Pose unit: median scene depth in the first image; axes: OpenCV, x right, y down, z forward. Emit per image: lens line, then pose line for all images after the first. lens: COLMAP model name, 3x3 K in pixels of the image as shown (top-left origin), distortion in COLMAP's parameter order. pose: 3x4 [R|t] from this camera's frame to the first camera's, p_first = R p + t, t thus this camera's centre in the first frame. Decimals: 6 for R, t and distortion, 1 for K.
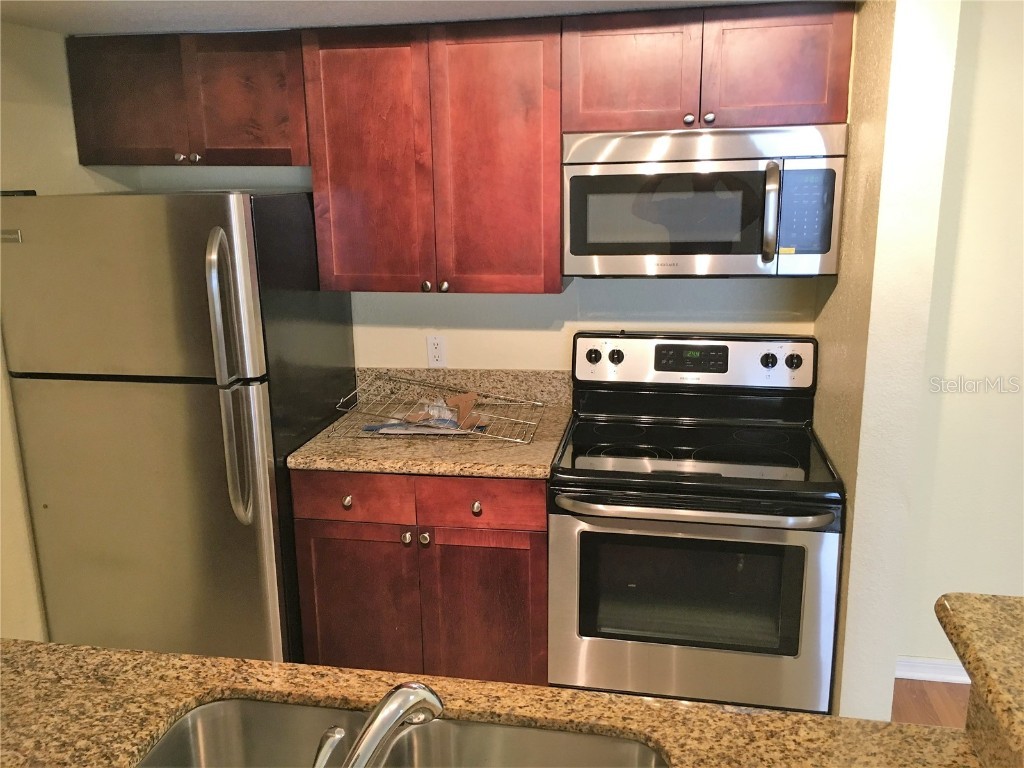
lens RADIAL K [[871.6, 0, 507.3], [0, 871.6, 384.7], [0, 0, 1]] dist [0.043410, -0.042867]
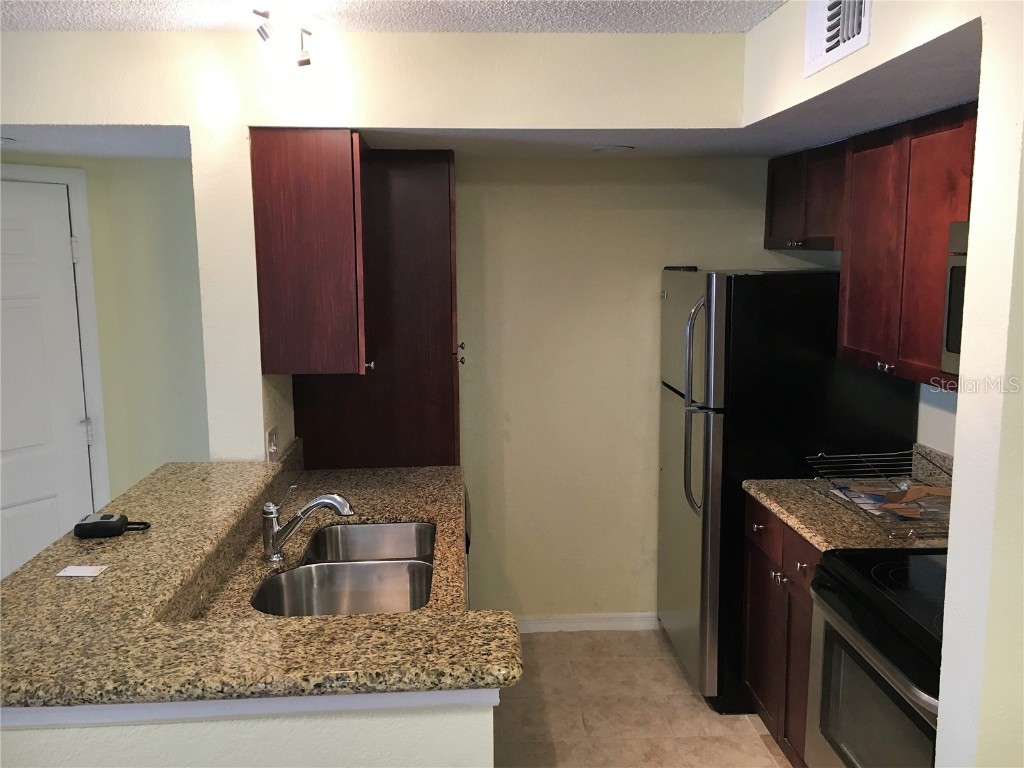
lens RADIAL K [[871.6, 0, 511.0], [0, 871.6, 390.0], [0, 0, 1]] dist [0.043410, -0.042867]
pose [[0.237158, 0.164832, -0.957385, 1.710047], [-0.228169, 0.967384, 0.110033, -0.209609], [0.944296, 0.192351, 0.267033, 0.648183]]
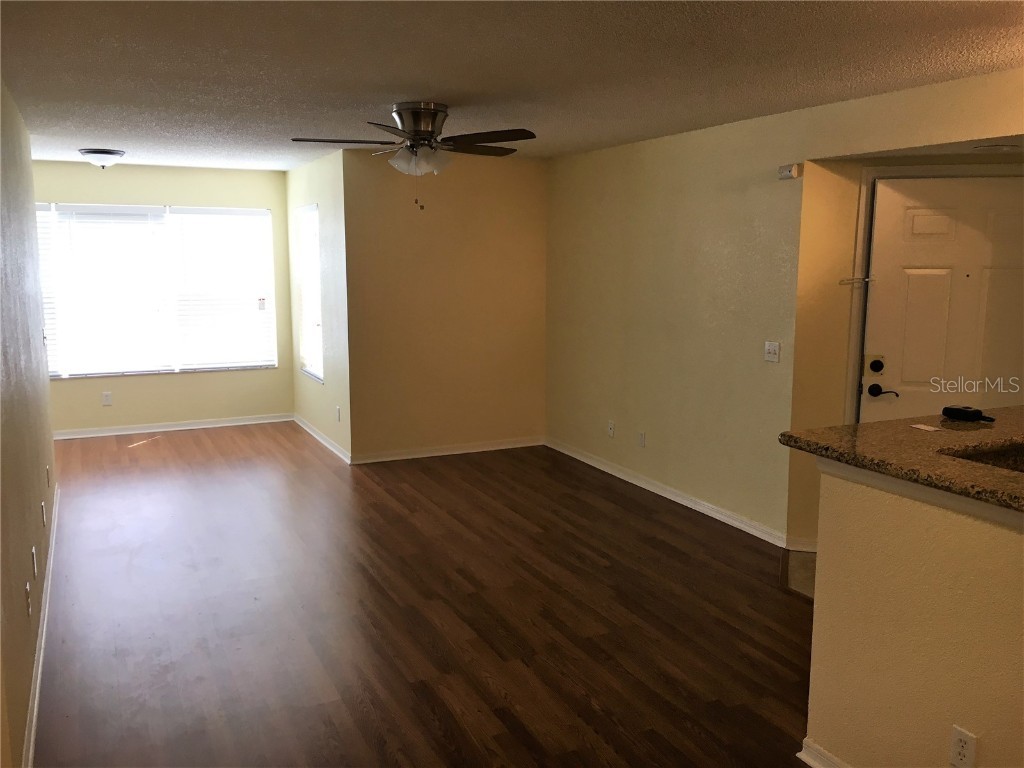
lens RADIAL K [[871.6, 0, 503.9], [0, 871.6, 383.9], [0, 0, 1]] dist [0.043410, -0.042867]
pose [[-0.811436, 0.102774, -0.575335, 2.400204], [-0.127489, 0.929584, 0.345861, -0.356306], [0.570367, 0.353992, -0.741195, 1.465219]]
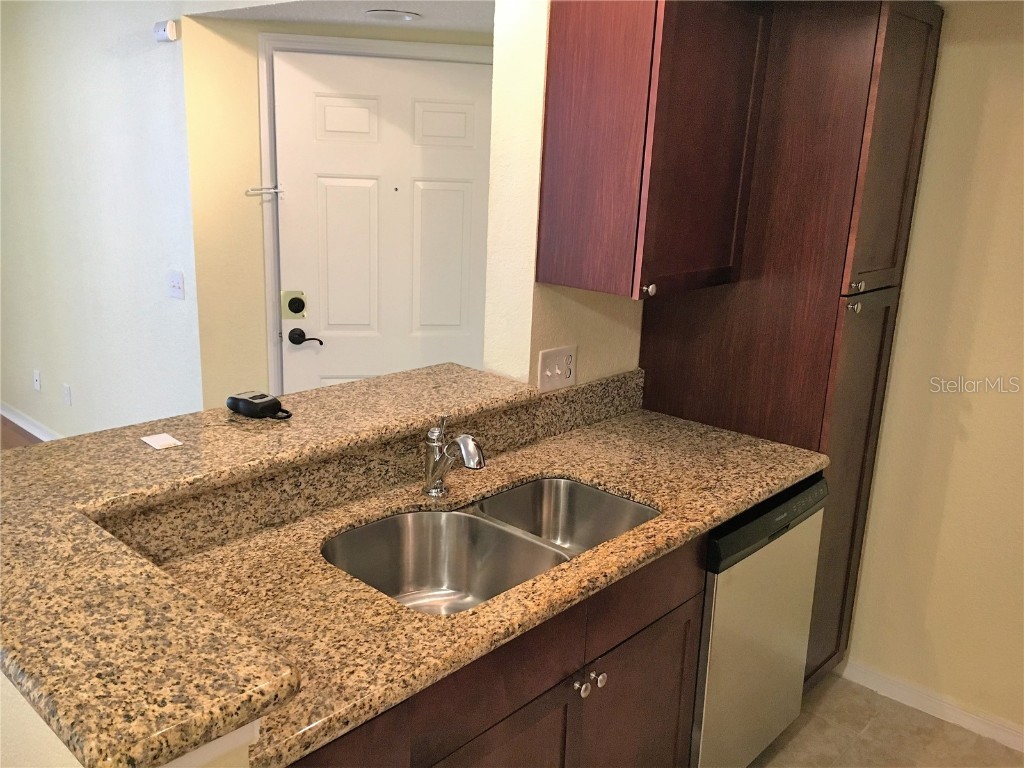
lens RADIAL K [[871.6, 0, 502.0], [0, 871.6, 389.6], [0, 0, 1]] dist [0.043410, -0.042867]
pose [[-0.535381, 0.212724, -0.817384, 1.039259], [-0.232965, 0.893029, 0.385001, -0.352172], [0.811846, 0.396544, -0.428554, 1.462381]]
